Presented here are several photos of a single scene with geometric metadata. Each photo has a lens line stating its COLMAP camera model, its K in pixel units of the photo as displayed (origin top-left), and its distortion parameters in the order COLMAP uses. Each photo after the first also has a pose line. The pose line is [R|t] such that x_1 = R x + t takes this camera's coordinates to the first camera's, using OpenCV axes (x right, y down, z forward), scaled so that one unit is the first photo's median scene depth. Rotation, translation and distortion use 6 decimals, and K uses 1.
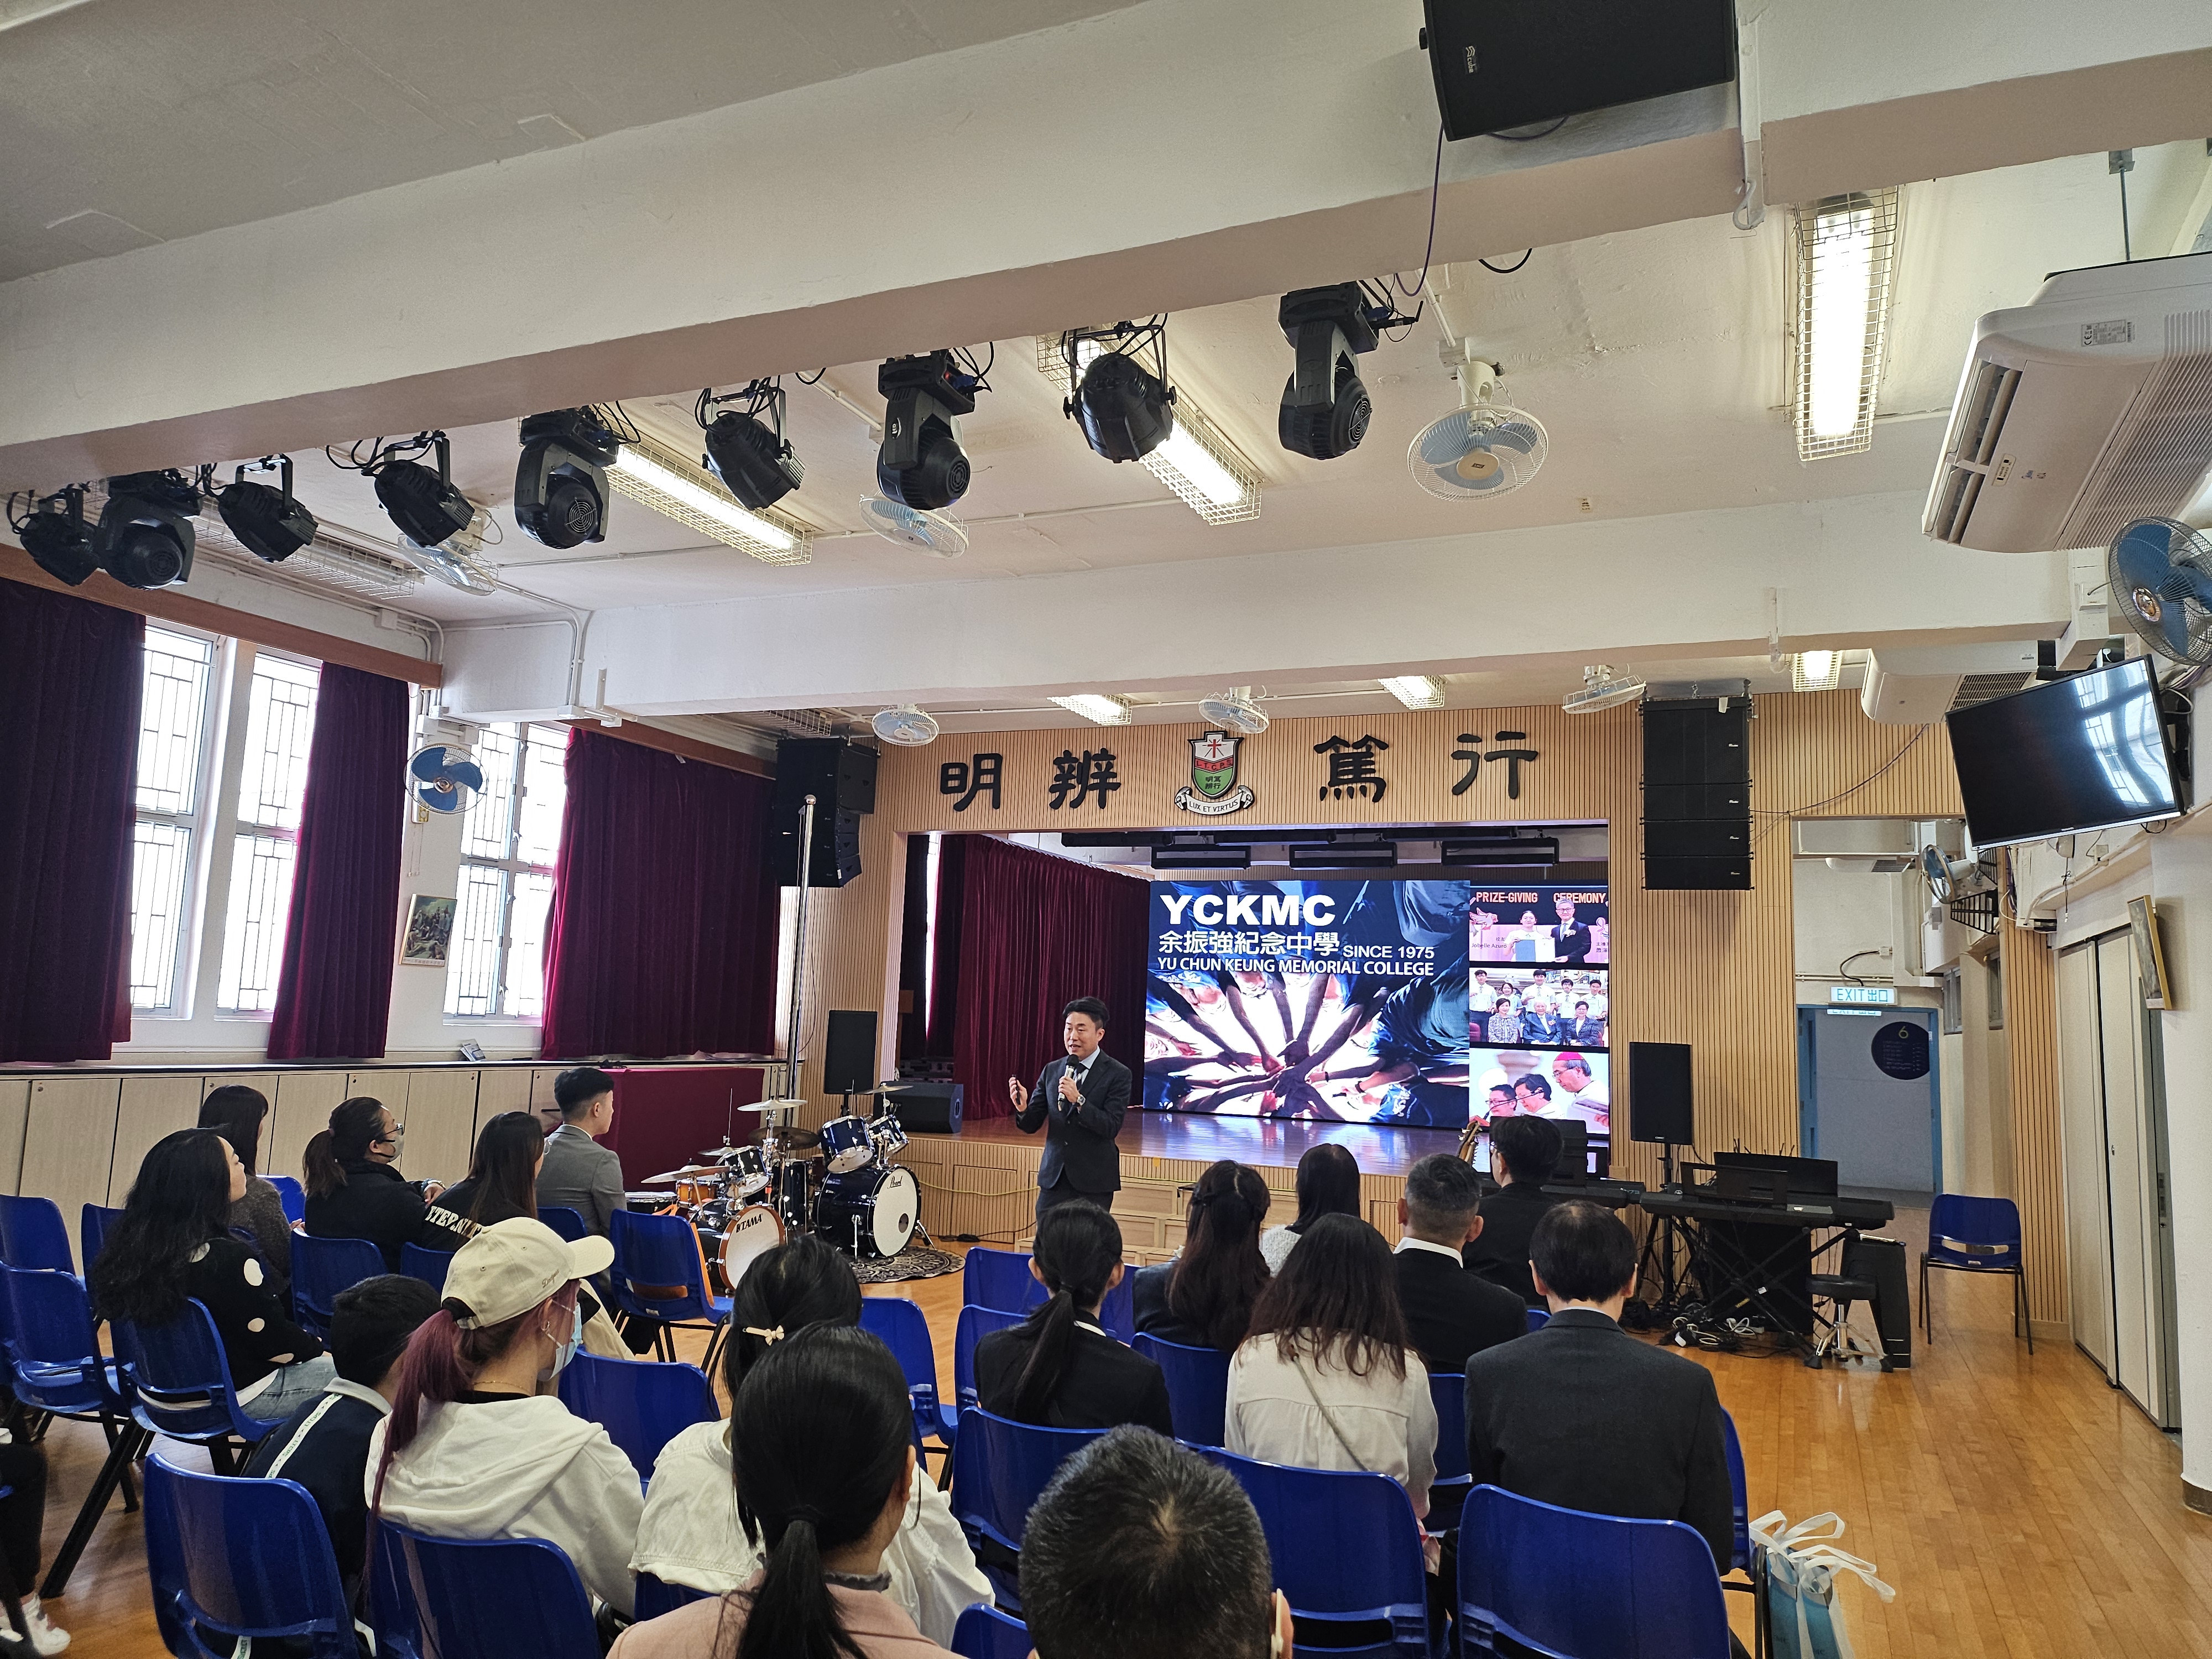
lens RADIAL K [[1537.3, 0, 1080.0], [0, 1537.3, 792.8], [0, 0, 1]] dist [0.083436, -0.125366]
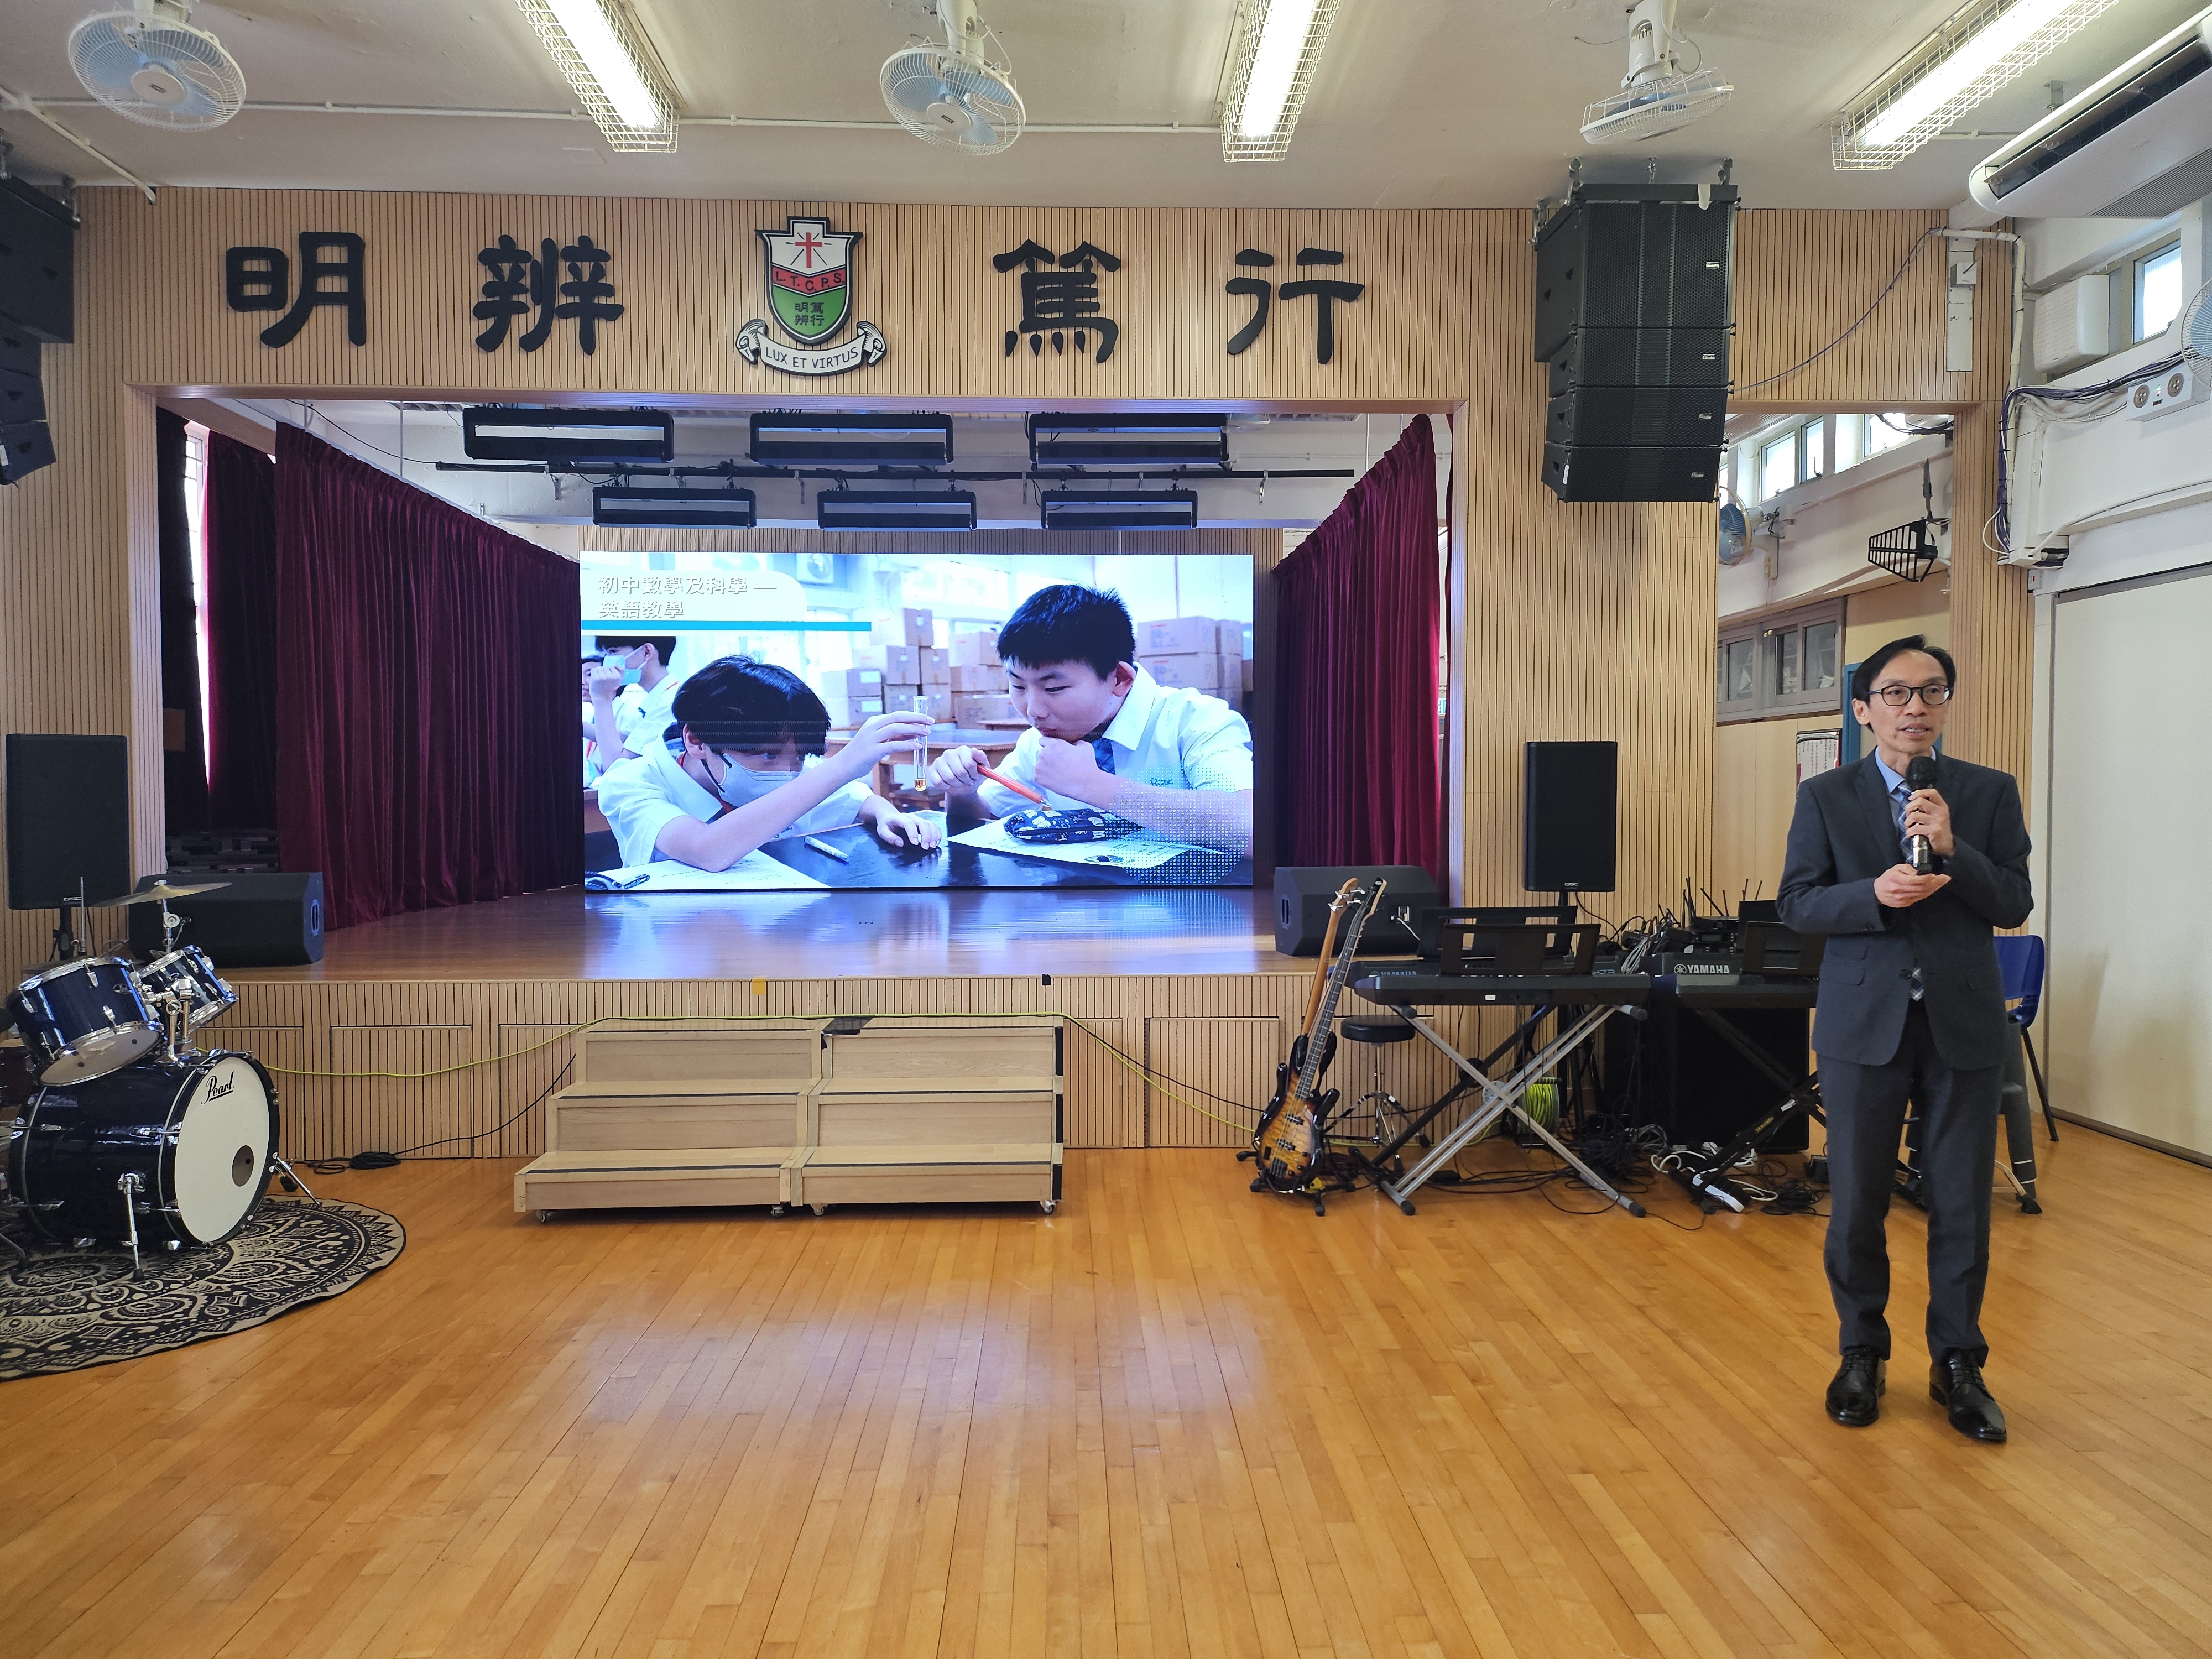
lens RADIAL K [[1552.2, 0, 1116.1], [0, 1552.2, 838.0], [0, 0, 1]] dist [0.092001, -0.097980]
pose [[0.896049, -0.052353, 0.440857, -0.070260], [-0.029723, 0.983720, 0.177232, 0.072095], [-0.442959, -0.171912, 0.879905, 0.399616]]
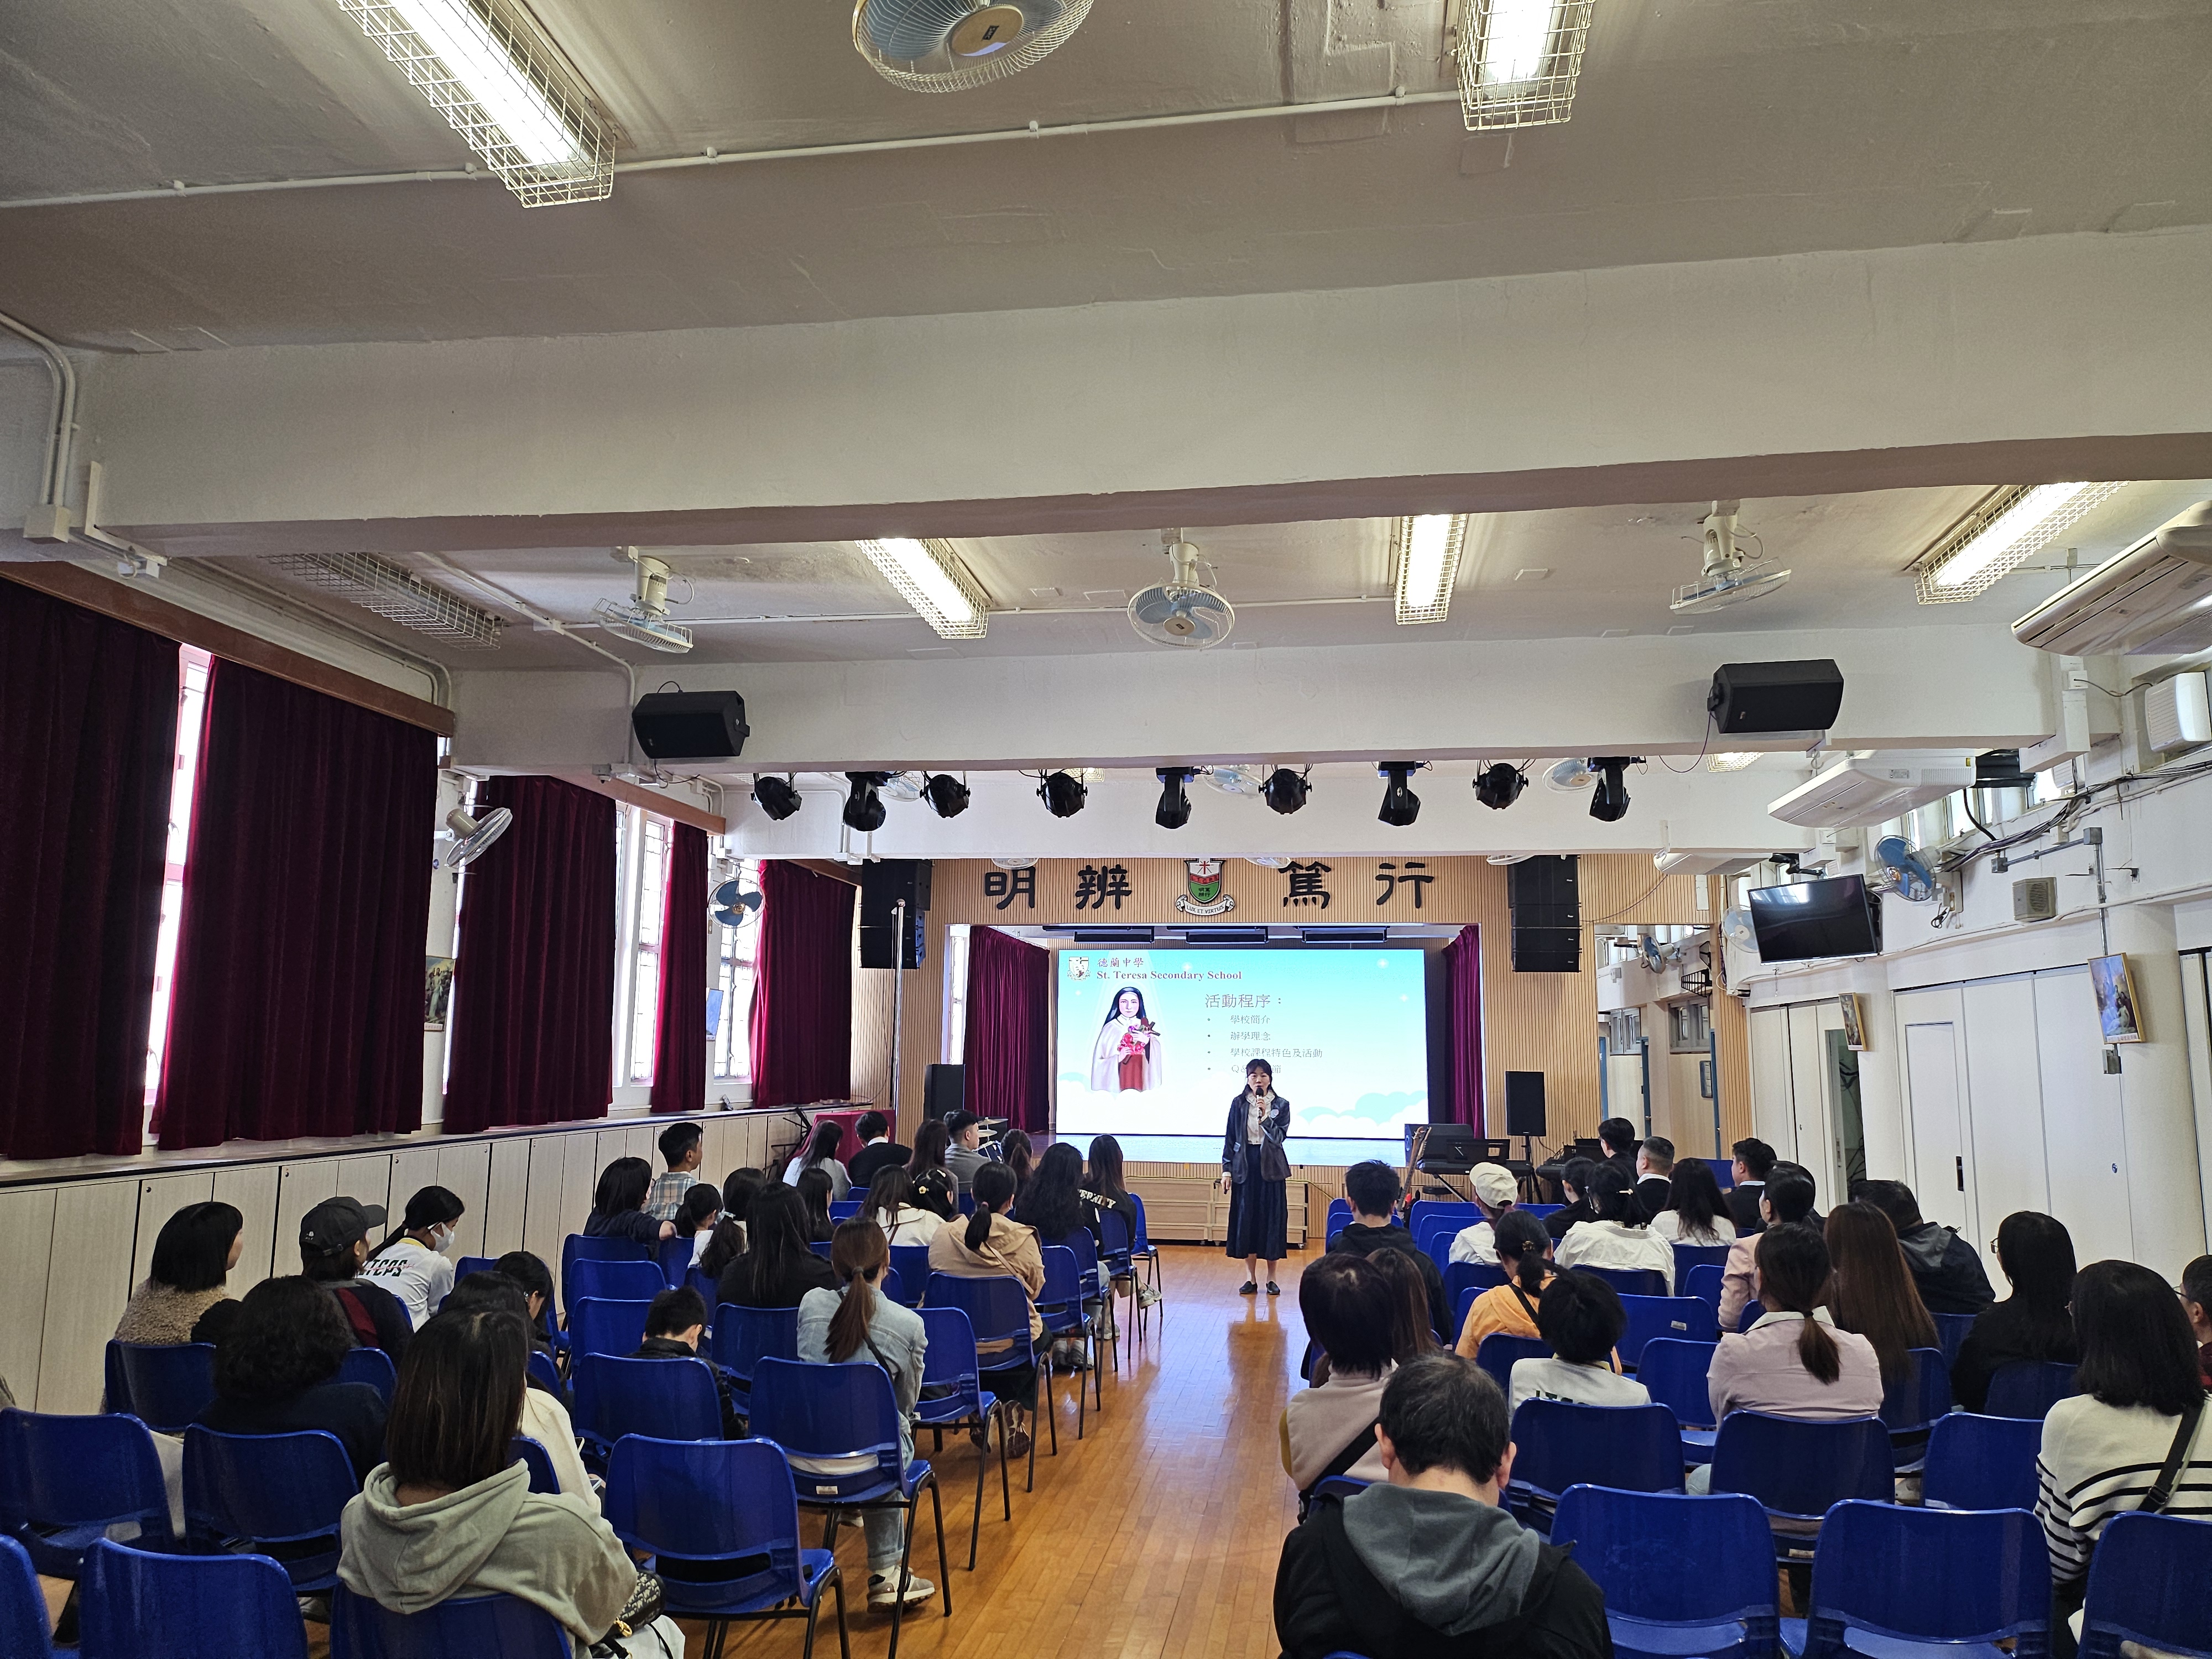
lens RADIAL K [[1552.2, 0, 1116.1], [0, 1552.2, 838.0], [0, 0, 1]] dist [0.092001, -0.097980]
pose [[0.960669, 0.010920, 0.277480, -0.360882], [-0.014070, 0.999857, 0.009366, -0.064271], [-0.277338, -0.012902, 0.960686, -0.306645]]
